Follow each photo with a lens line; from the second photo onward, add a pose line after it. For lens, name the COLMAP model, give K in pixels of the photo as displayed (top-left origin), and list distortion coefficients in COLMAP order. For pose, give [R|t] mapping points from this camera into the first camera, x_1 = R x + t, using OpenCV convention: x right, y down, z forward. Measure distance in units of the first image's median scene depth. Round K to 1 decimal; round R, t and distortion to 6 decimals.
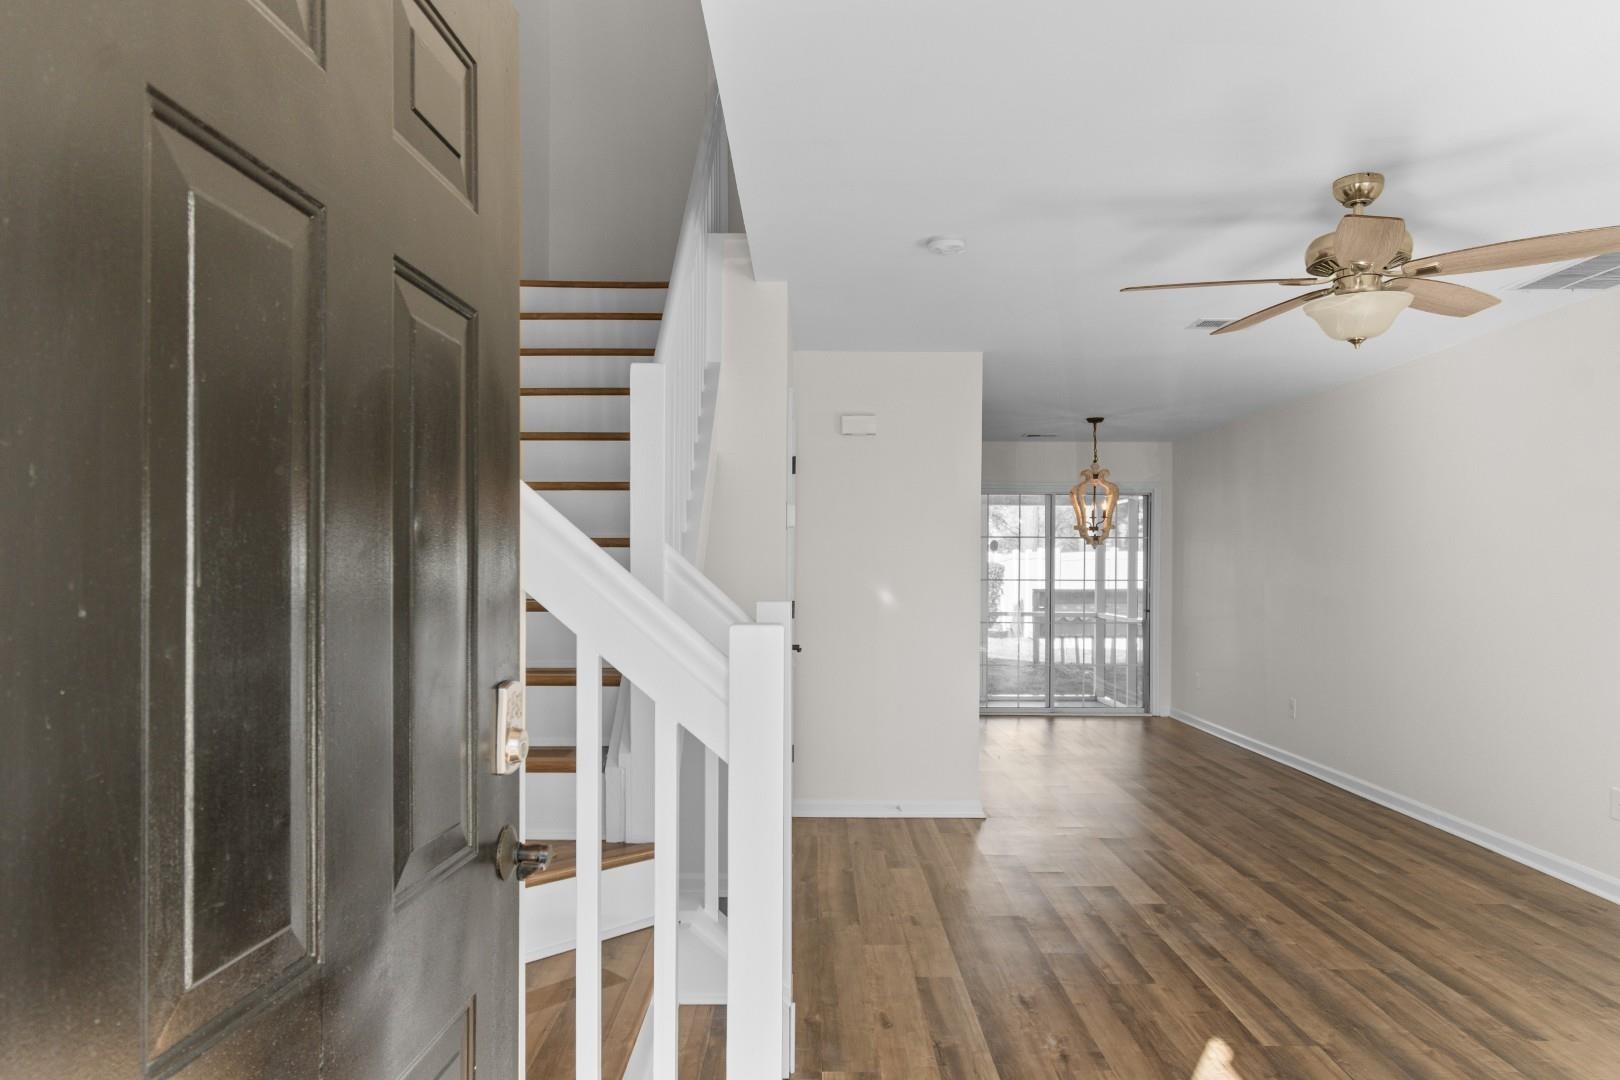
lens RADIAL K [[1059.5, 0, 811.7], [0, 1059.5, 570.3], [0, 0, 1]] dist [0.001773, 0.000501]
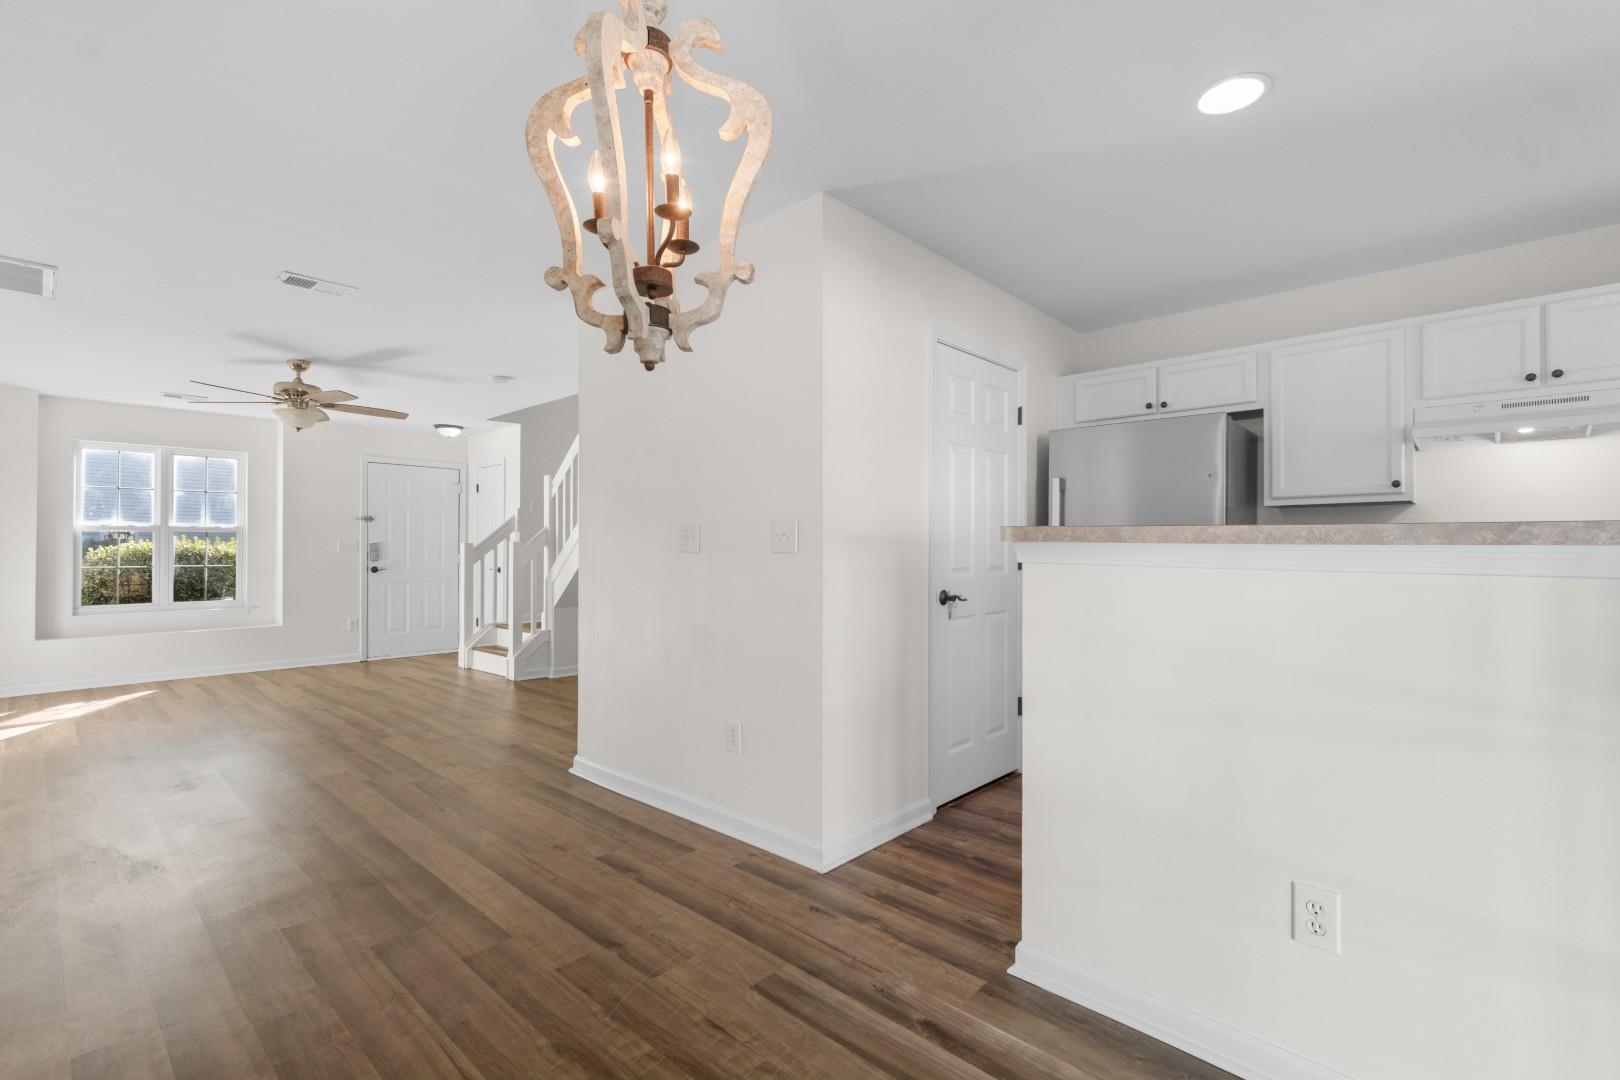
lens RADIAL K [[717.3, 0, 802.7], [0, 717.3, 545.3], [0, 0, 1]] dist [-0.000163, -0.000661]
pose [[-0.679604, -0.011144, -0.733495, 0.737115], [-0.008870, 0.999936, -0.006973, 0.034096], [0.733526, 0.001767, -0.679659, 2.339455]]
